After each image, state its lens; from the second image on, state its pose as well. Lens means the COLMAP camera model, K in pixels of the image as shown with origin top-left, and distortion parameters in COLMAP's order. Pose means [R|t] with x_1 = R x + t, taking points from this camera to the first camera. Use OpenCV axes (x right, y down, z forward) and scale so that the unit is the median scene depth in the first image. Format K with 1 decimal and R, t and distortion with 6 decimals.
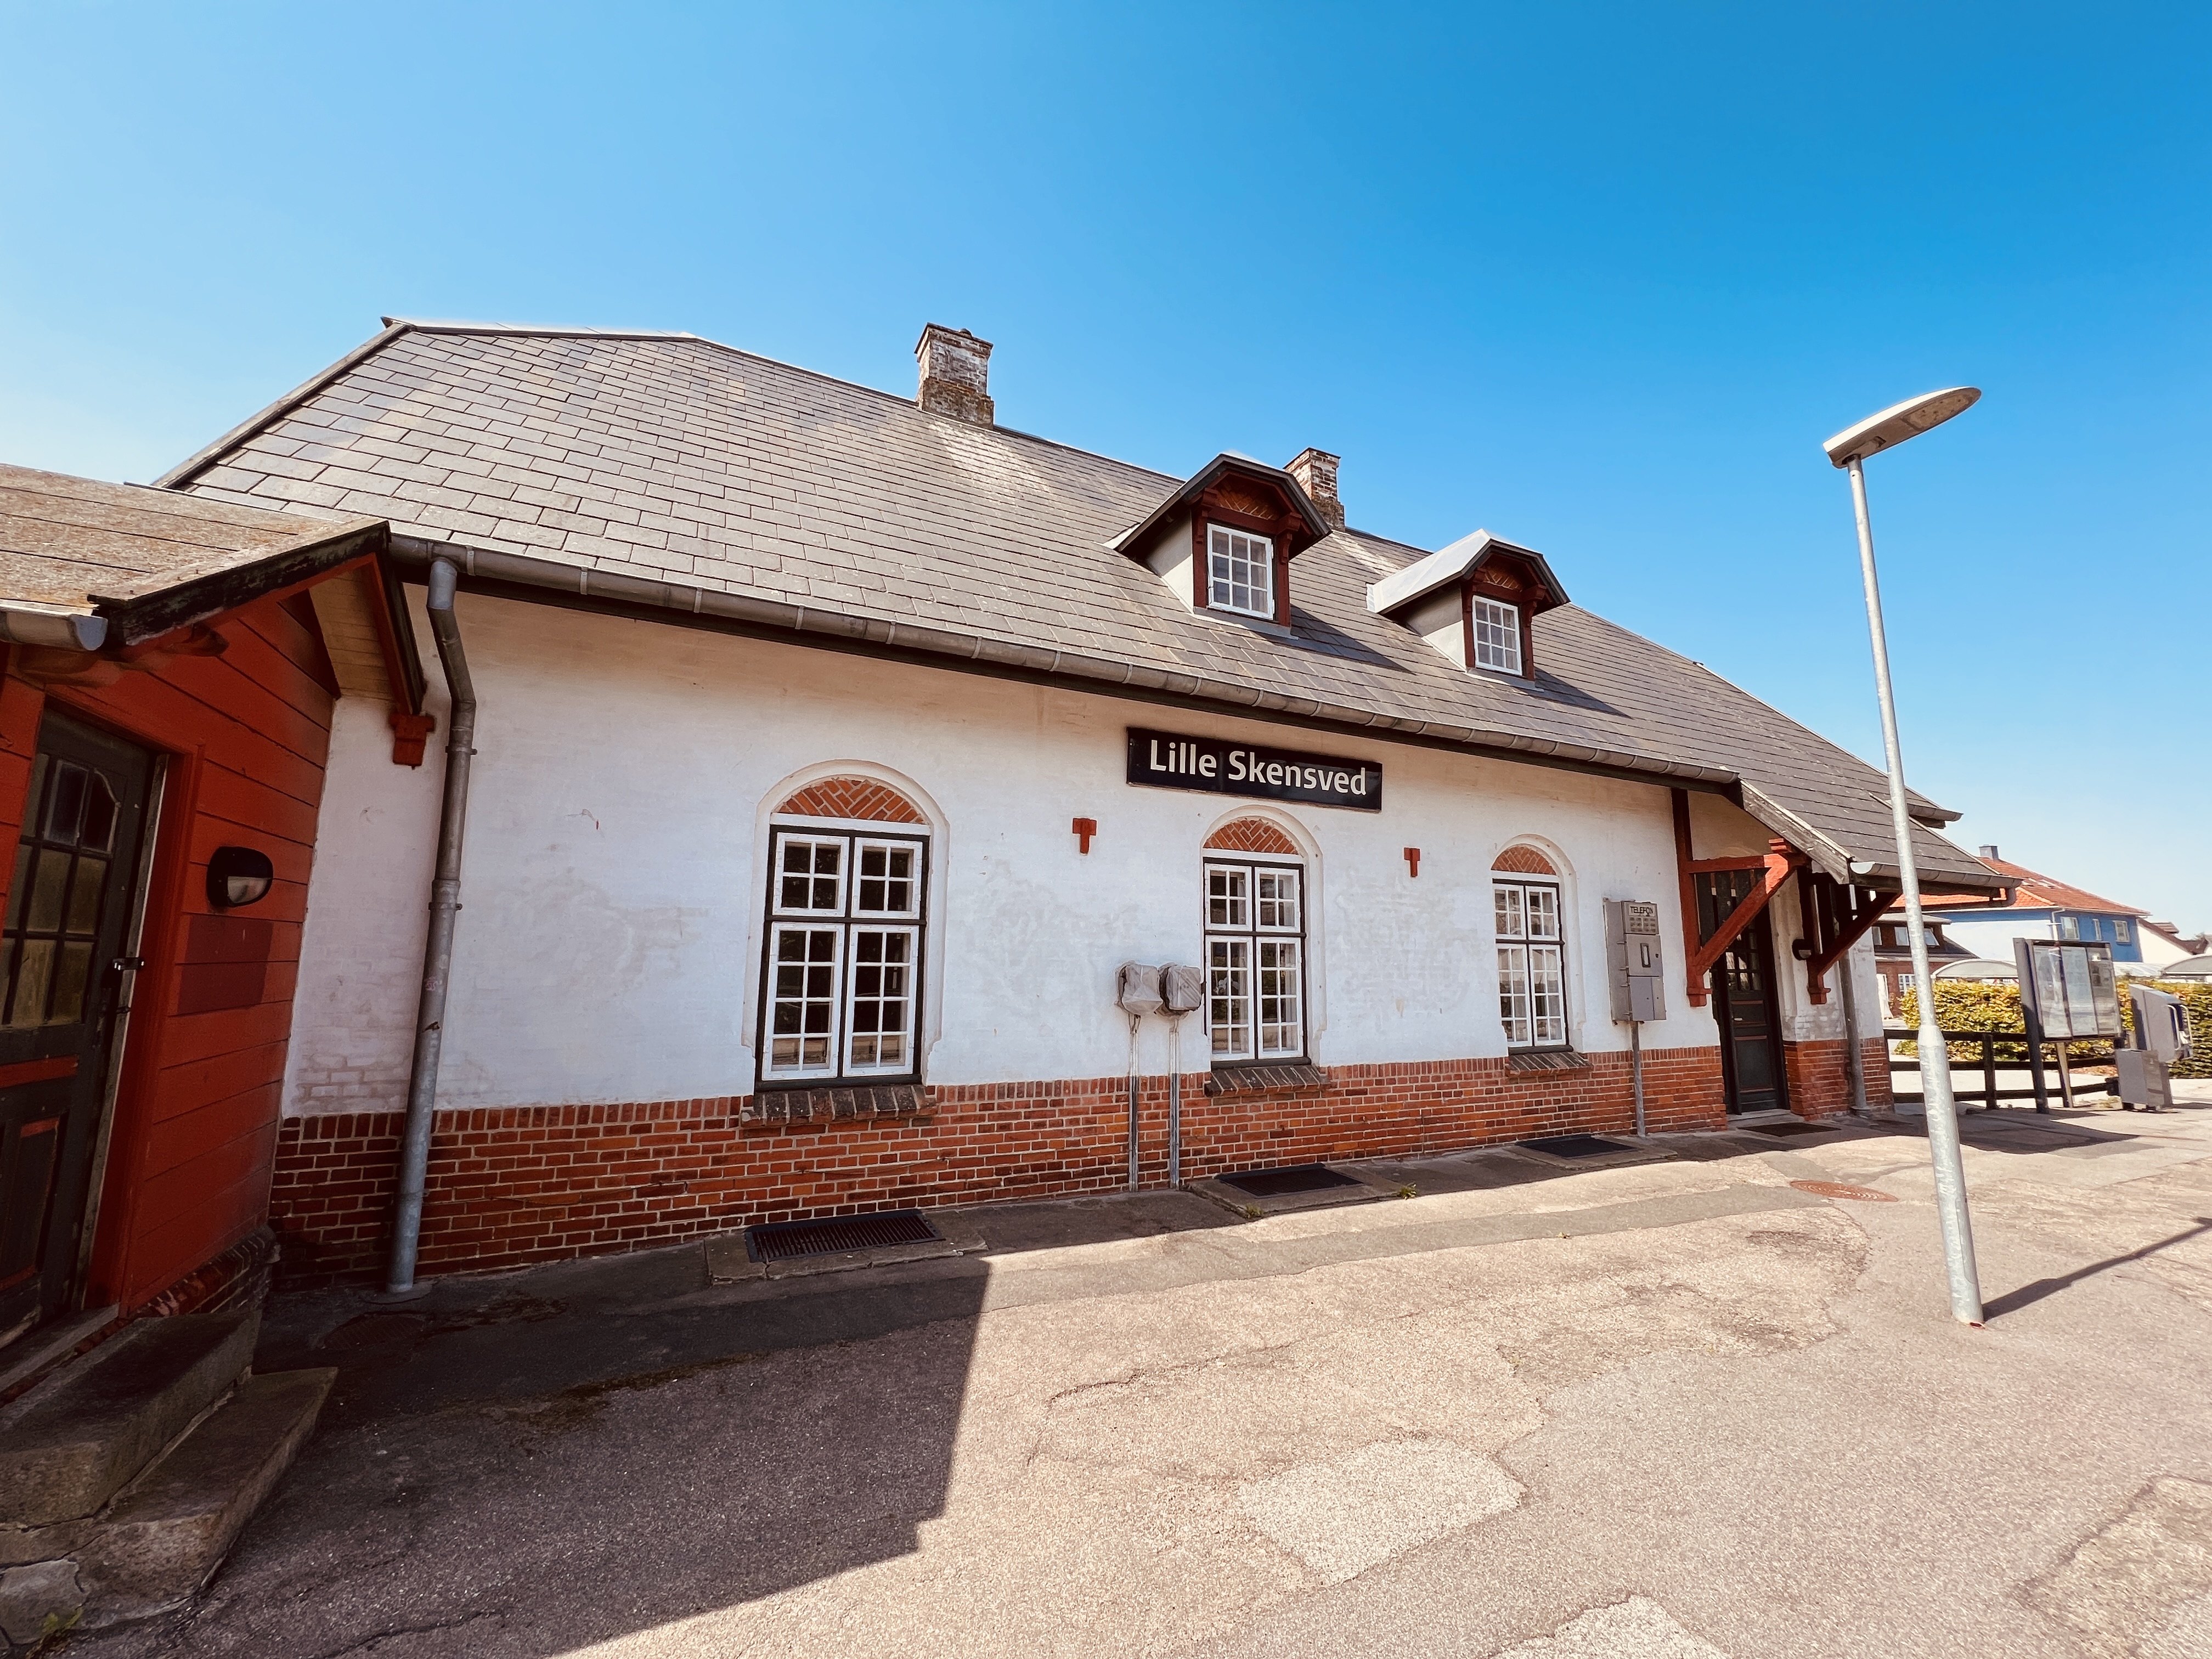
lens RADIAL K [[891.2, 0, 1119.4], [0, 891.2, 845.9], [0, 0, 1]] dist [-0.010446, 0.001222]
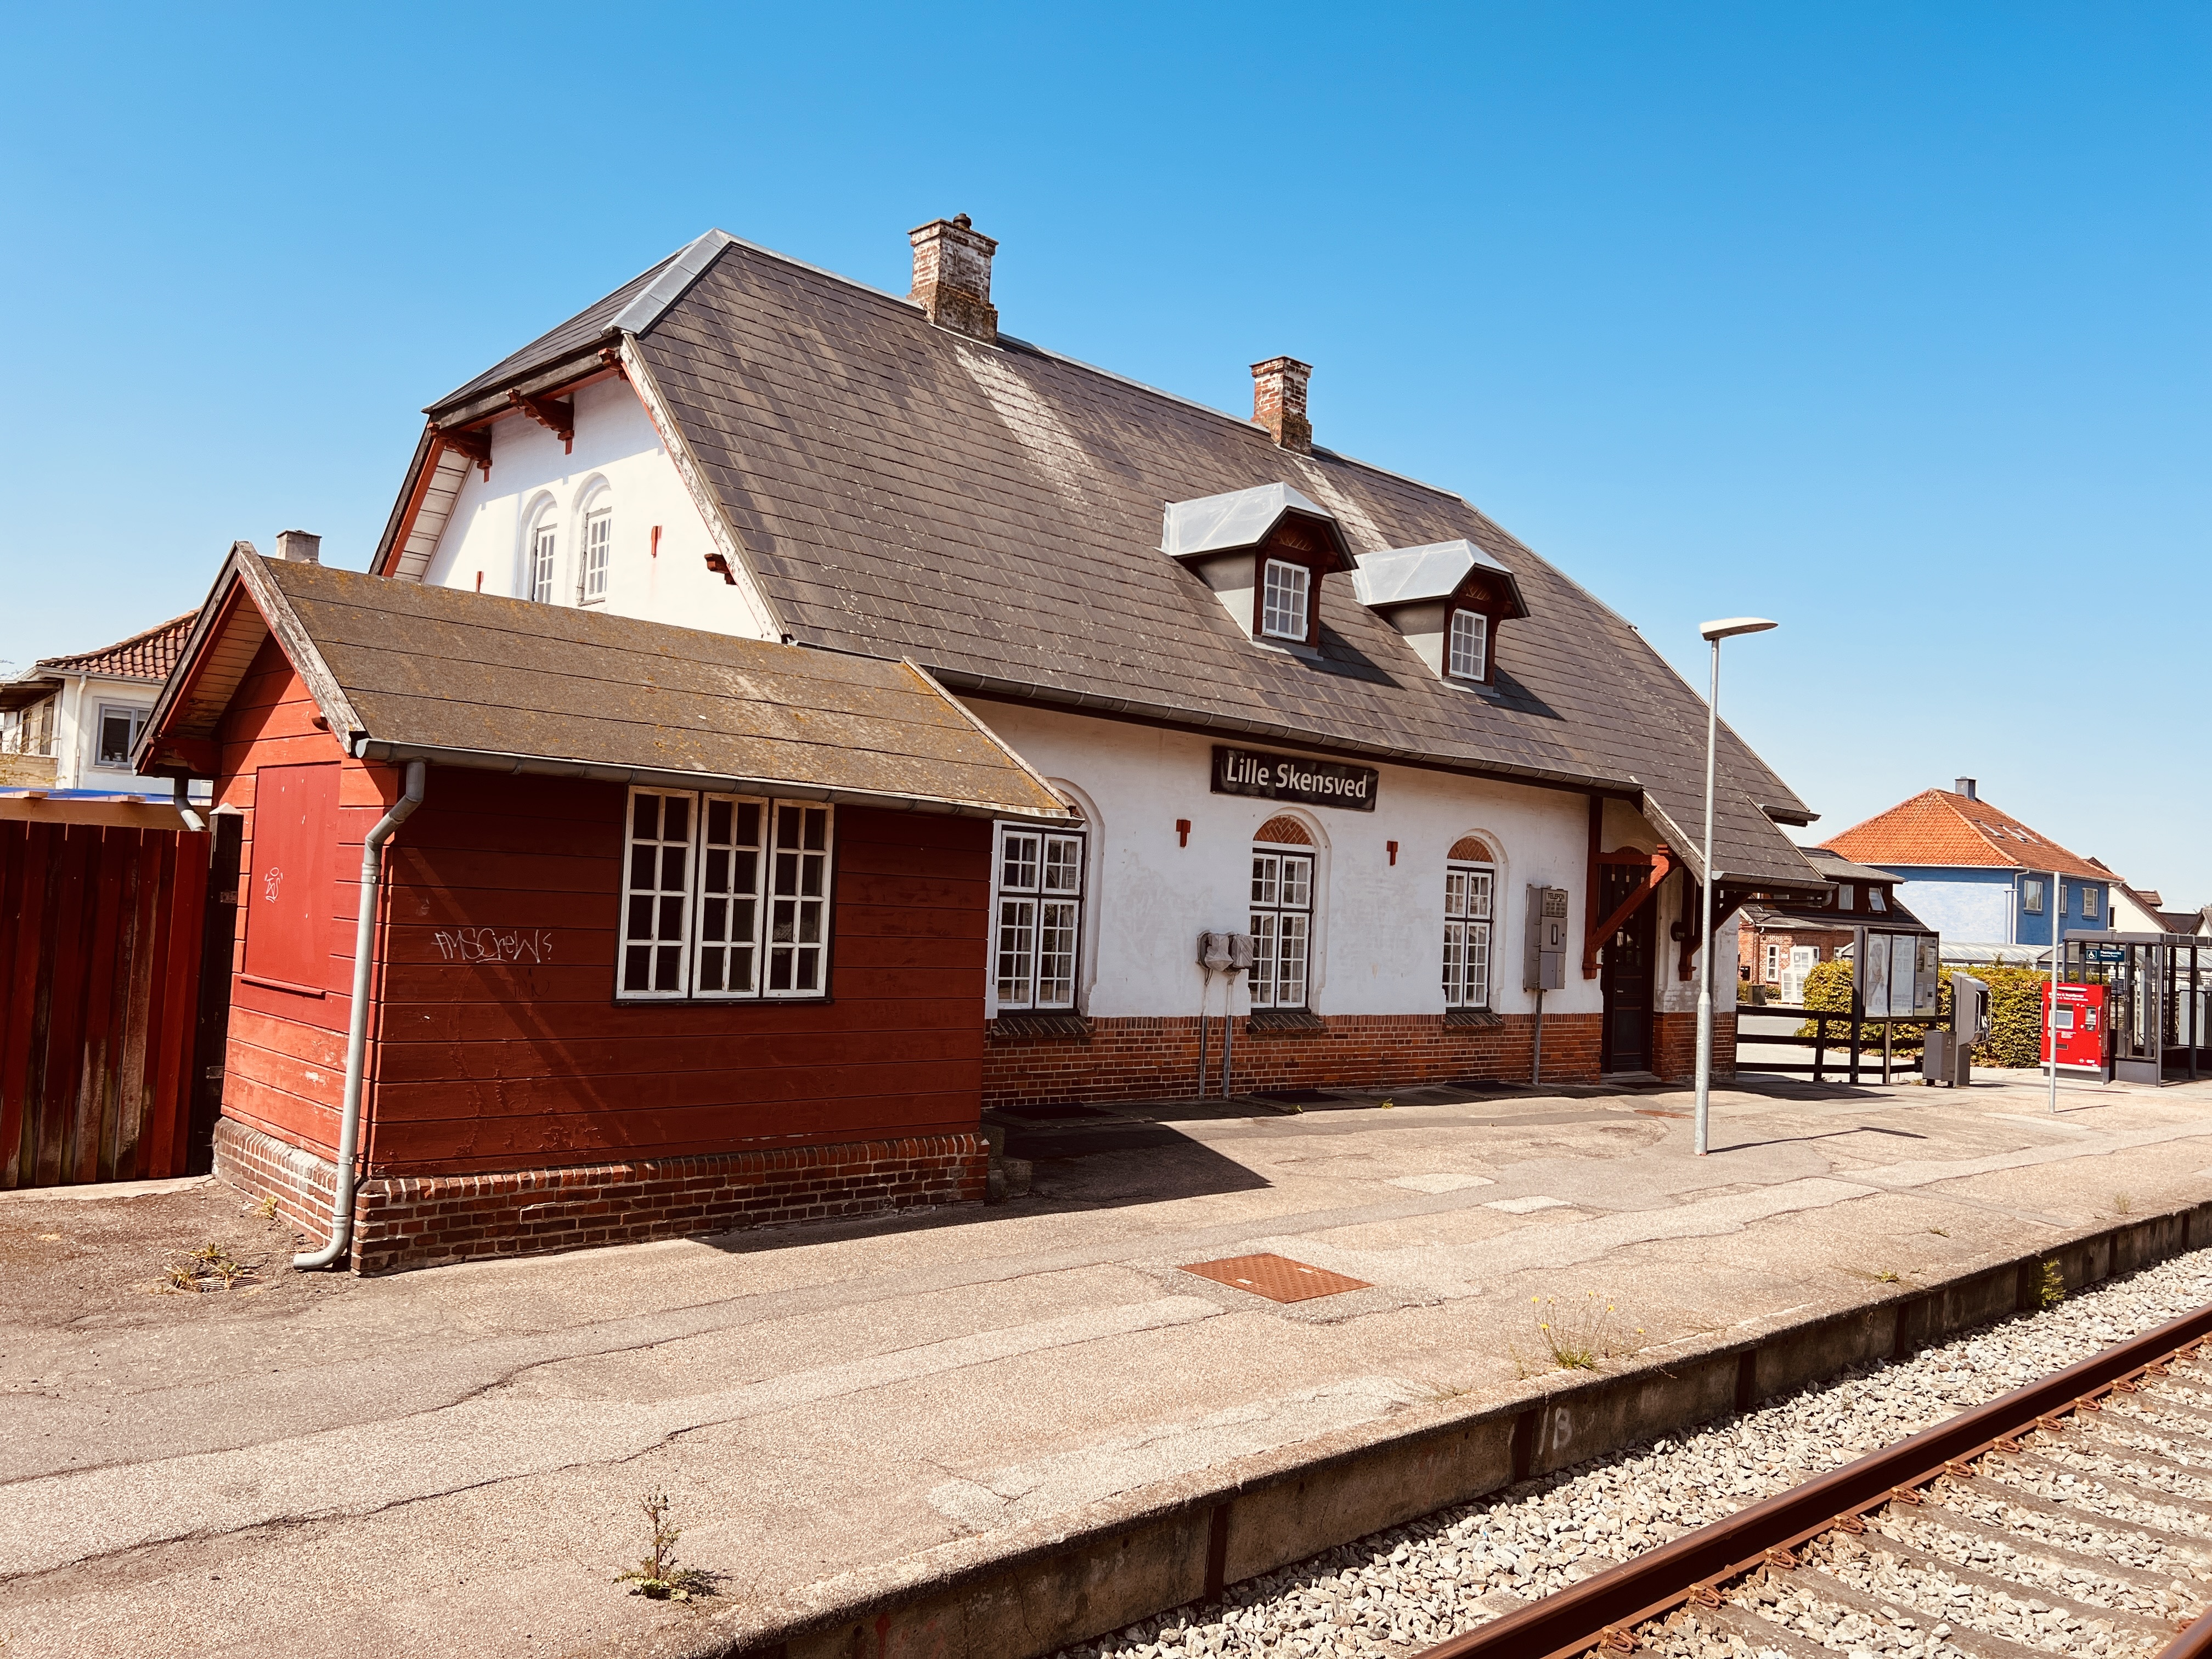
lens RADIAL K [[1653.4, 0, 1116.9], [0, 1653.4, 833.3], [0, 0, 1]] dist [0.031965, -0.025058]
pose [[0.957659, 0.057565, 0.282091, -0.635310], [-0.088117, 0.991392, 0.096834, -0.184483], [-0.274088, -0.117591, 0.954488, -0.992639]]
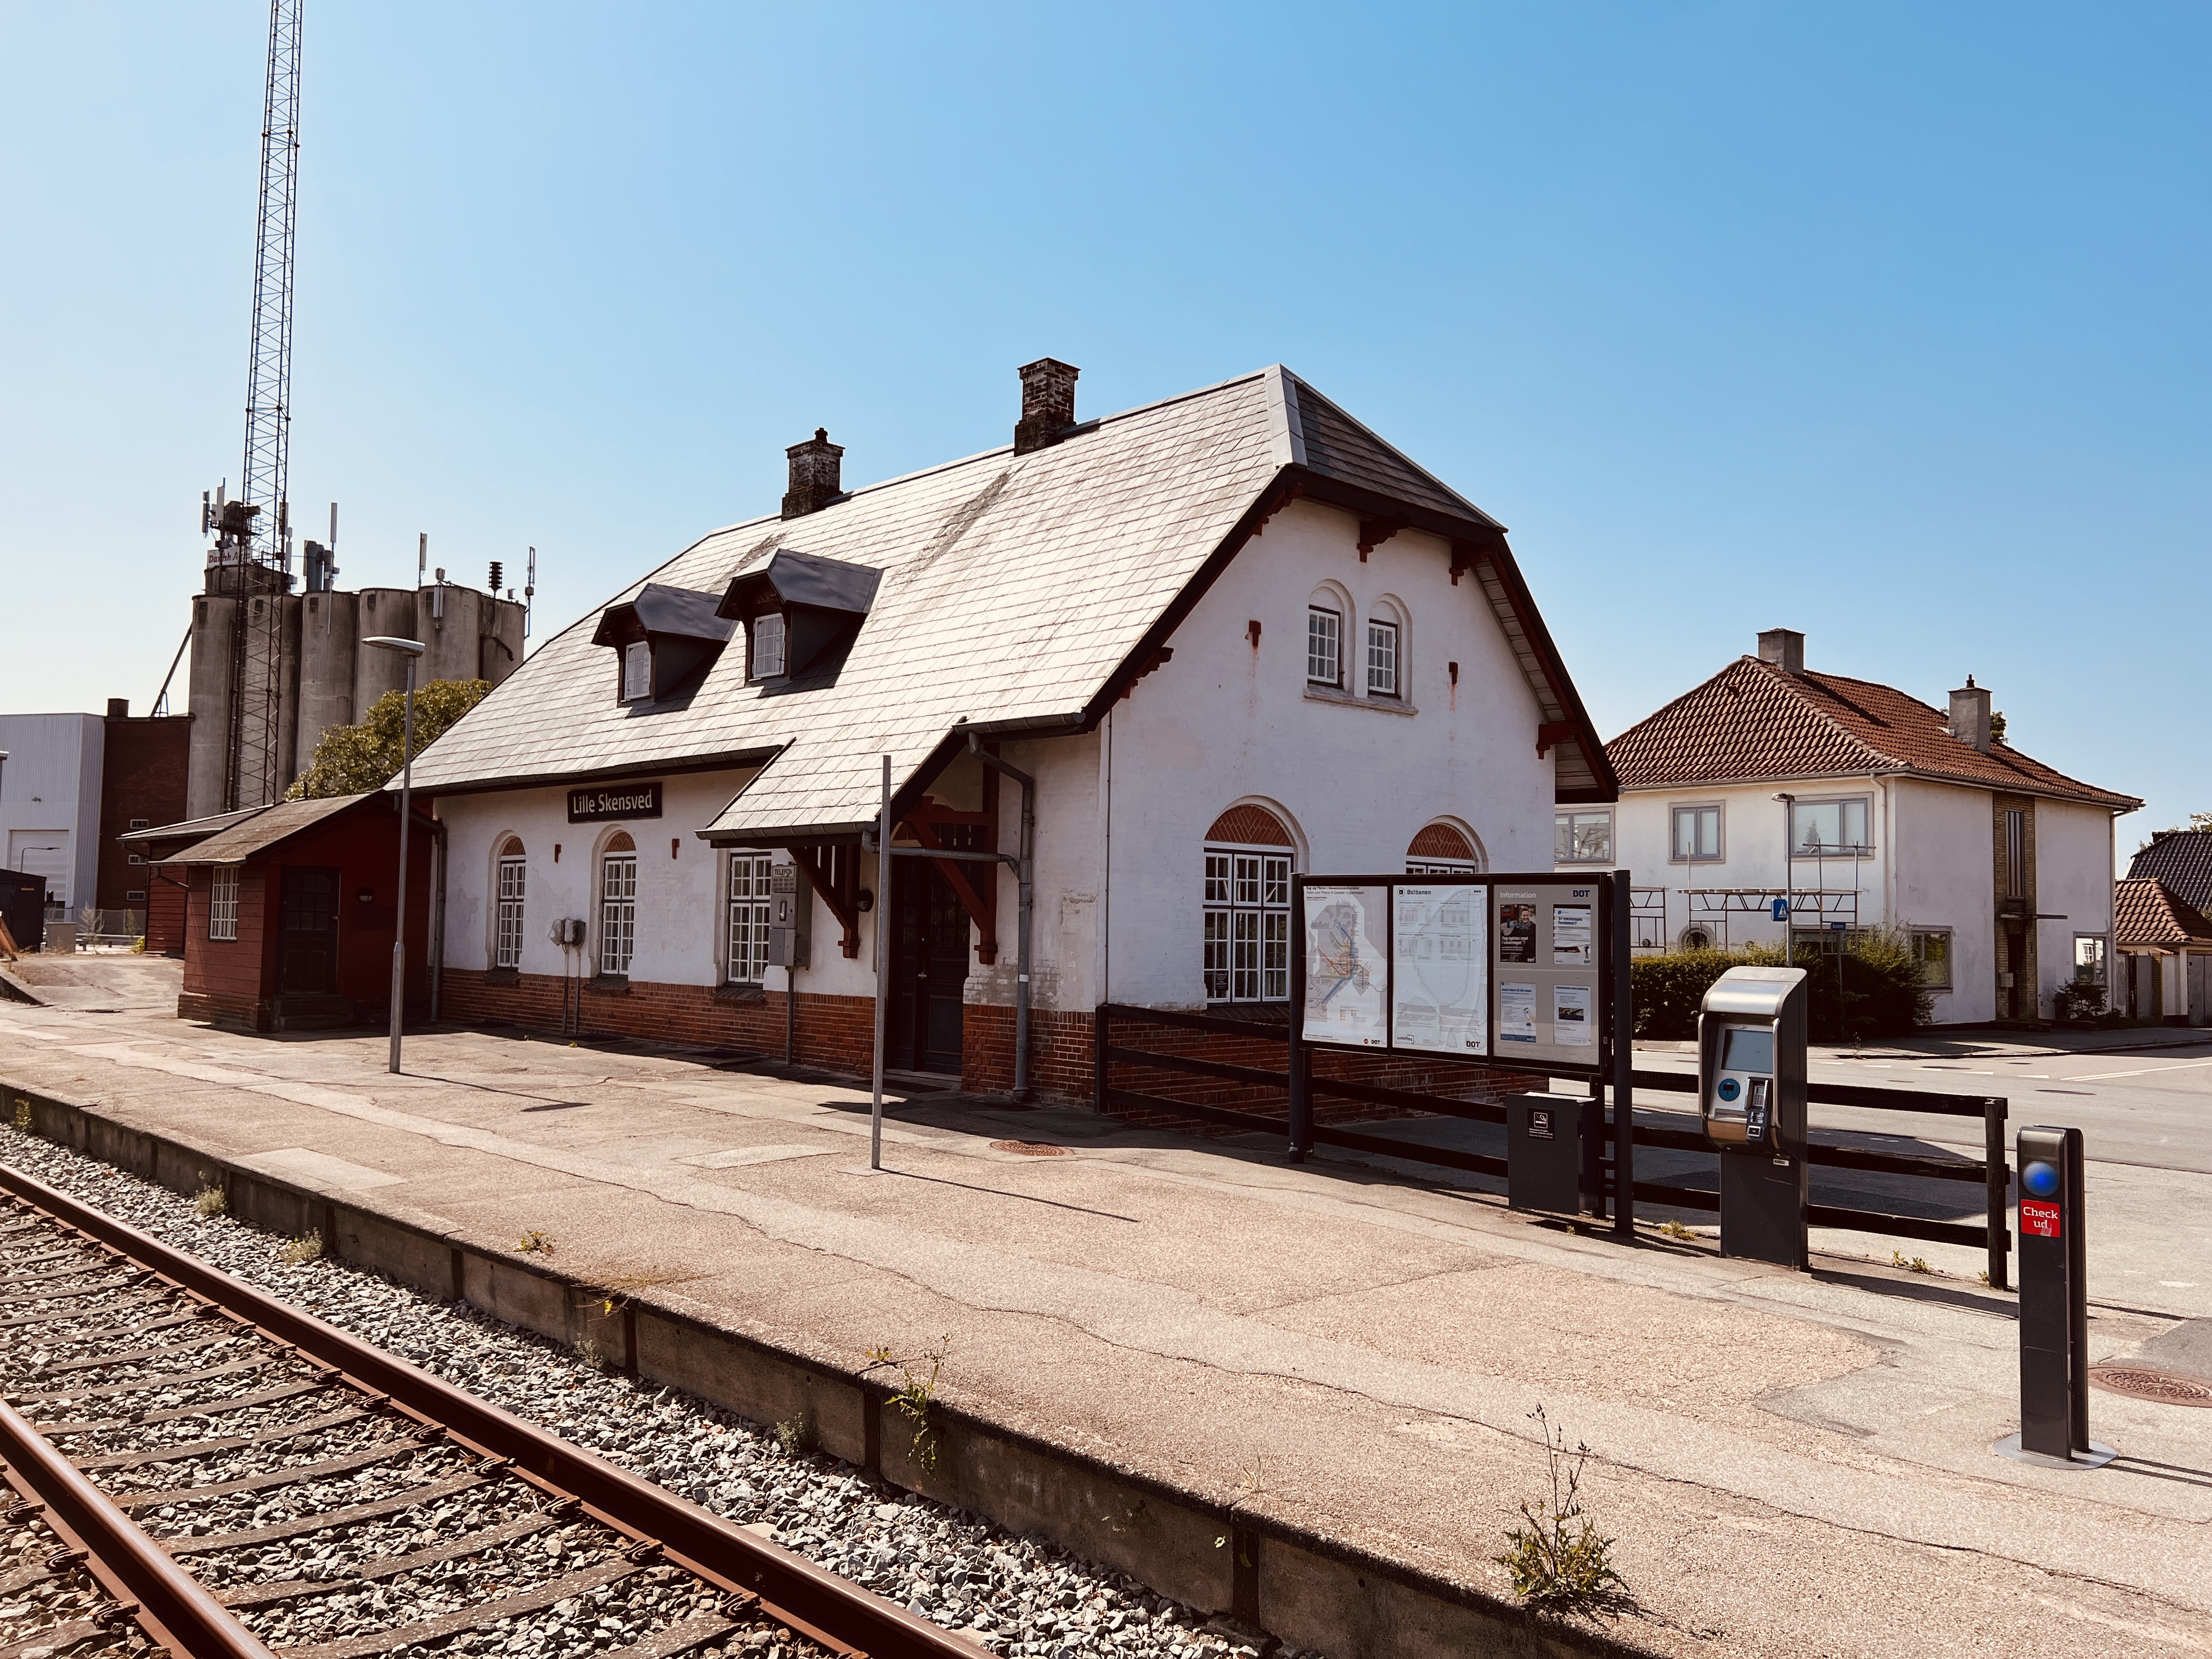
lens RADIAL K [[1653.4, 0, 1120.1], [0, 1653.4, 817.1], [0, 0, 1]] dist [0.031965, -0.025058]
pose [[0.312969, -0.062026, -0.947736, 2.997297], [0.120789, 0.992362, -0.025059, 0.118053], [0.942051, -0.106634, 0.318070, 0.795668]]
